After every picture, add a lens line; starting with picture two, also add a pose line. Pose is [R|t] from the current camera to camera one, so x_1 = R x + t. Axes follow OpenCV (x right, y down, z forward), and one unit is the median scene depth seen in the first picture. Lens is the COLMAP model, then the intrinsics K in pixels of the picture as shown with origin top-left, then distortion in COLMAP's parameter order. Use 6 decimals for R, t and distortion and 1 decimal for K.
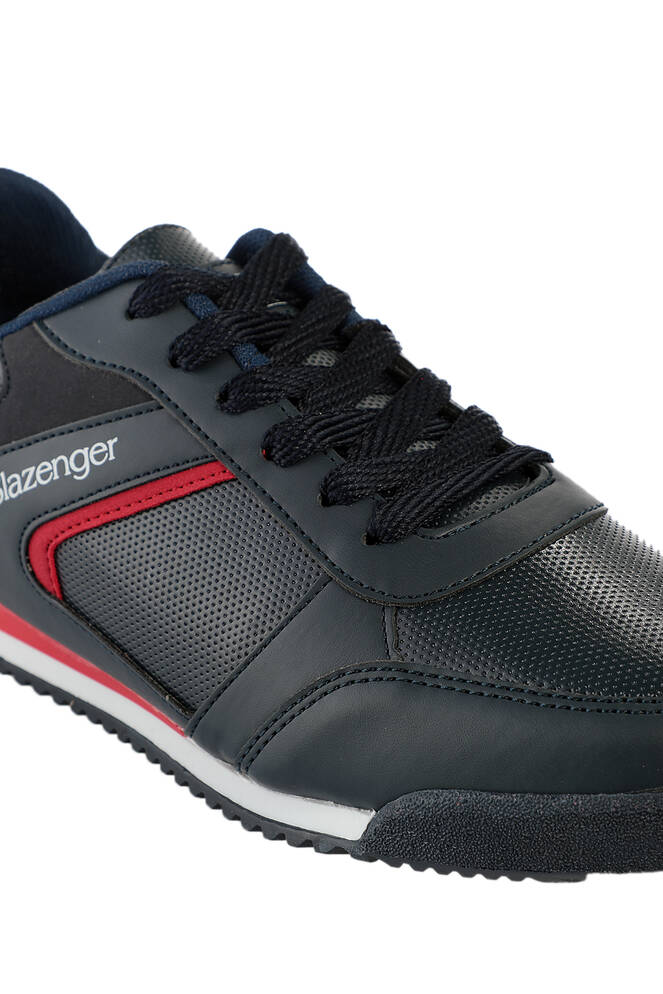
lens RADIAL K [[2995.1, 0, 331.5], [0, 2995.1, 497.0], [0, 0, 1]] dist [-0.031725, 0.159144]
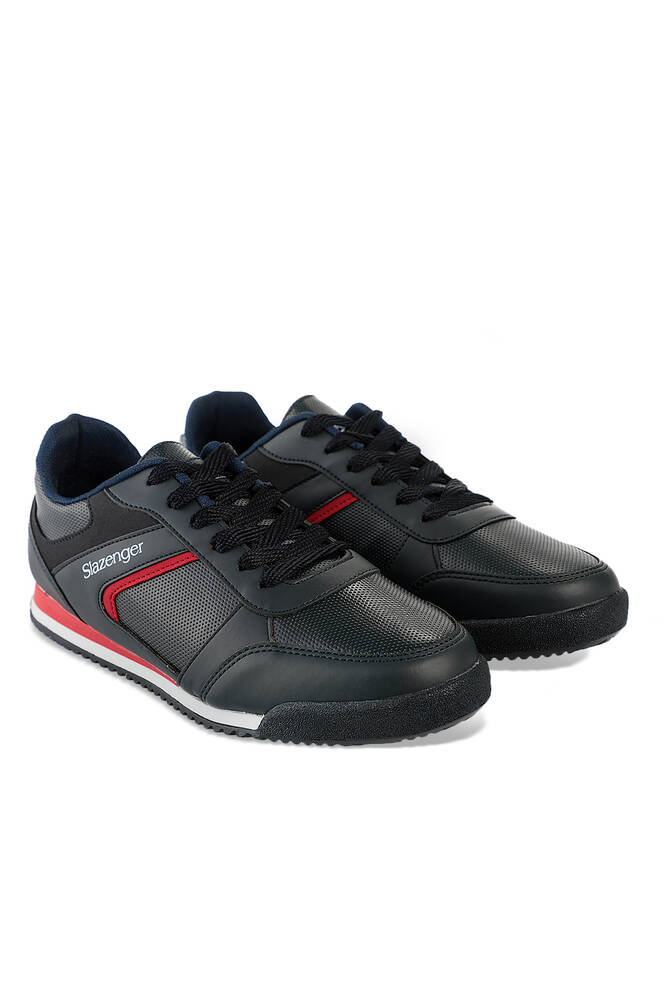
lens RADIAL K [[2995.1, 0, 331.5], [0, 2995.1, 497.0], [0, 0, 1]] dist [-0.031725, 0.159144]
pose [[0.993475, -0.030159, -0.109988, 0.288625], [0.017087, 0.992877, -0.117911, 0.196864], [0.112761, 0.115262, 0.986914, -1.041333]]
